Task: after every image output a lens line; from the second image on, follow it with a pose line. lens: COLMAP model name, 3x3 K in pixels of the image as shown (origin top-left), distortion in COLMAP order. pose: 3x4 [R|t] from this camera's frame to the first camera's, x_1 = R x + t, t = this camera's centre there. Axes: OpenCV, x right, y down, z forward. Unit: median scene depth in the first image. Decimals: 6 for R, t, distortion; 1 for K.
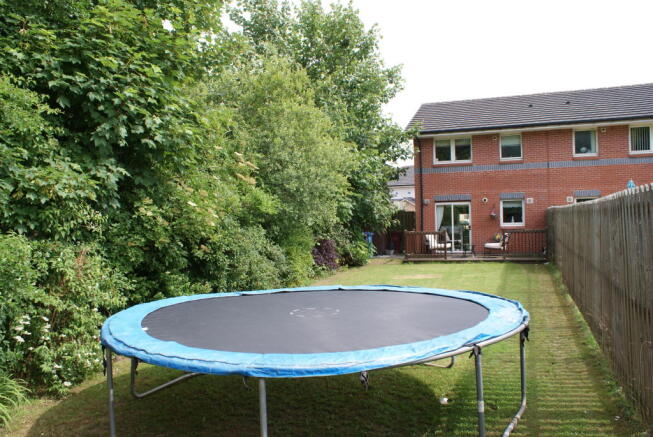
lens RADIAL K [[522.4, 0, 328.4], [0, 522.4, 217.3], [0, 0, 1]] dist [-0.018649, 0.008654]
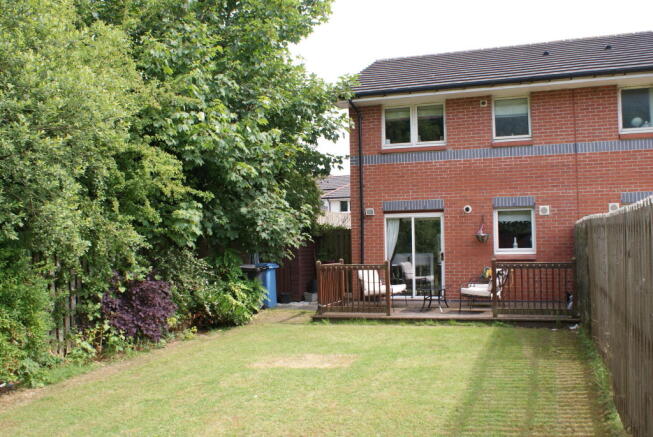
lens RADIAL K [[597.0, 0, 324.9], [0, 597.0, 220.3], [0, 0, 1]] dist [-0.019698, 0.000000]
pose [[0.999989, 0.003724, -0.002799, 0.144431], [-0.003815, 0.999433, -0.033451, 0.002050], [0.002673, 0.033462, 0.999436, 0.338794]]
